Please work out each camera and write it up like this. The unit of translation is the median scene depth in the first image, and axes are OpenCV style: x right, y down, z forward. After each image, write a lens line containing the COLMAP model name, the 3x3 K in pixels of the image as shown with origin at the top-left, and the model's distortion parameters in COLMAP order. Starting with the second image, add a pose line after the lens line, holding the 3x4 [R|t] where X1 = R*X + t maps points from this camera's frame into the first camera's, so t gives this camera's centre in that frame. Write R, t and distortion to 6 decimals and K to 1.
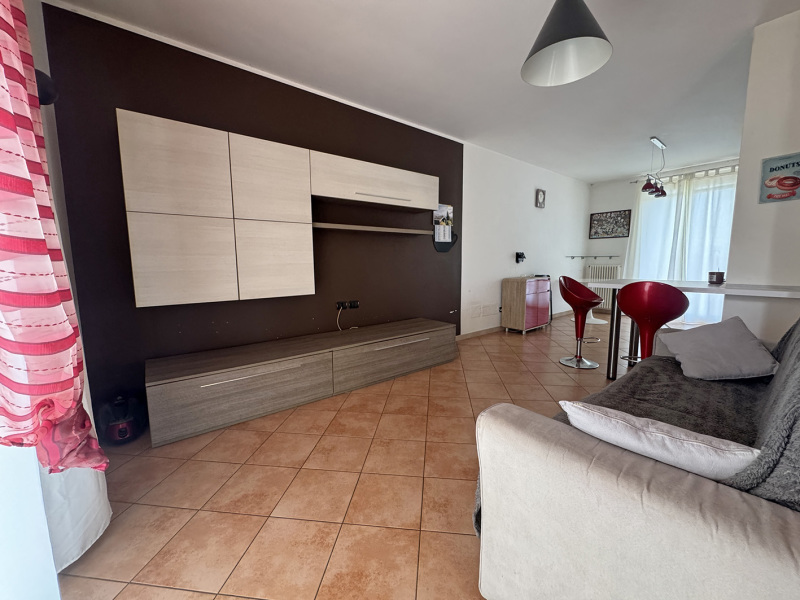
lens RADIAL K [[319.6, 0, 399.7], [0, 319.6, 297.6], [0, 0, 1]] dist [-0.001448, 0.000014]
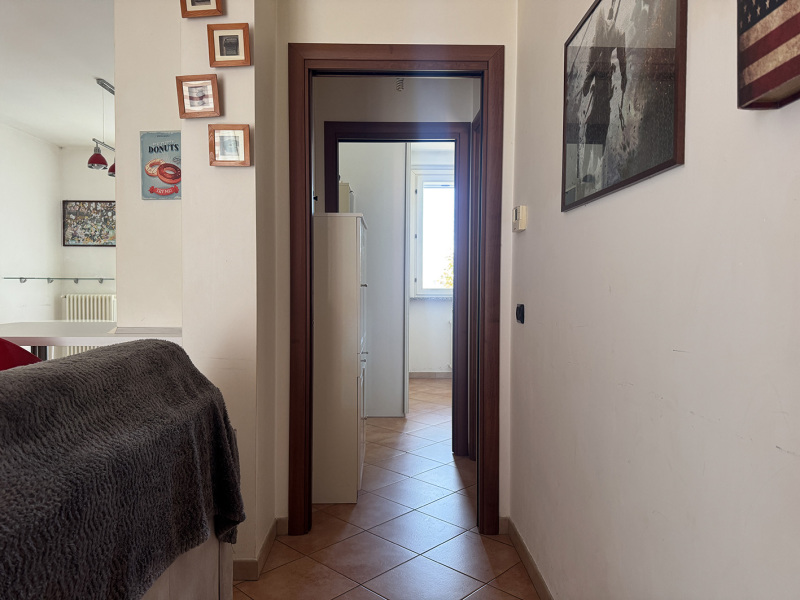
lens RADIAL K [[558.9, 0, 400.0], [0, 558.9, 300.0], [0, 0, 1]] dist [0.091033, -0.124402]
pose [[0.608213, -0.012475, 0.793676, 0.236581], [0.083097, 0.995383, -0.048034, 0.000369], [-0.789412, 0.095167, 0.606442, -0.030302]]
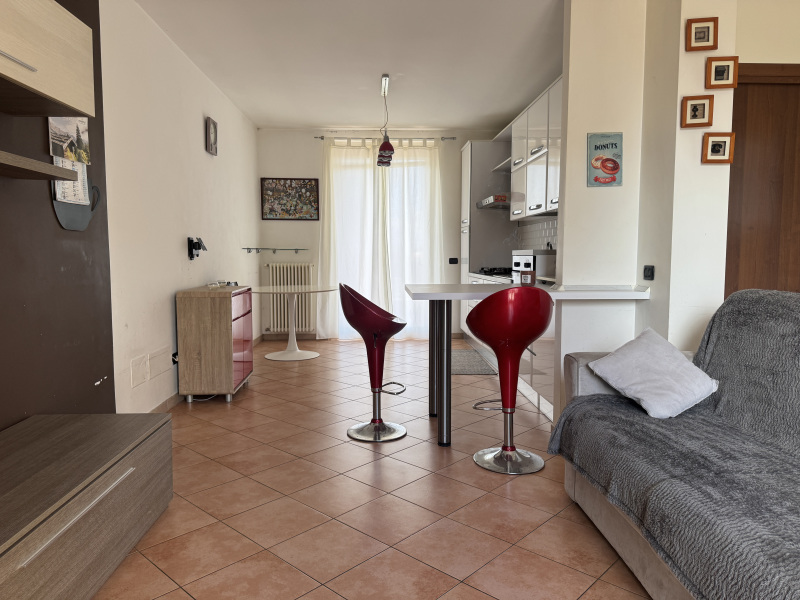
lens RADIAL K [[558.9, 0, 400.0], [0, 558.9, 300.0], [0, 0, 1]] dist [0.091033, -0.124402]
pose [[0.590048, -0.057386, 0.805326, -0.150186], [0.087339, 0.996154, 0.006993, -0.024986], [-0.802630, 0.066210, 0.592791, 0.238387]]
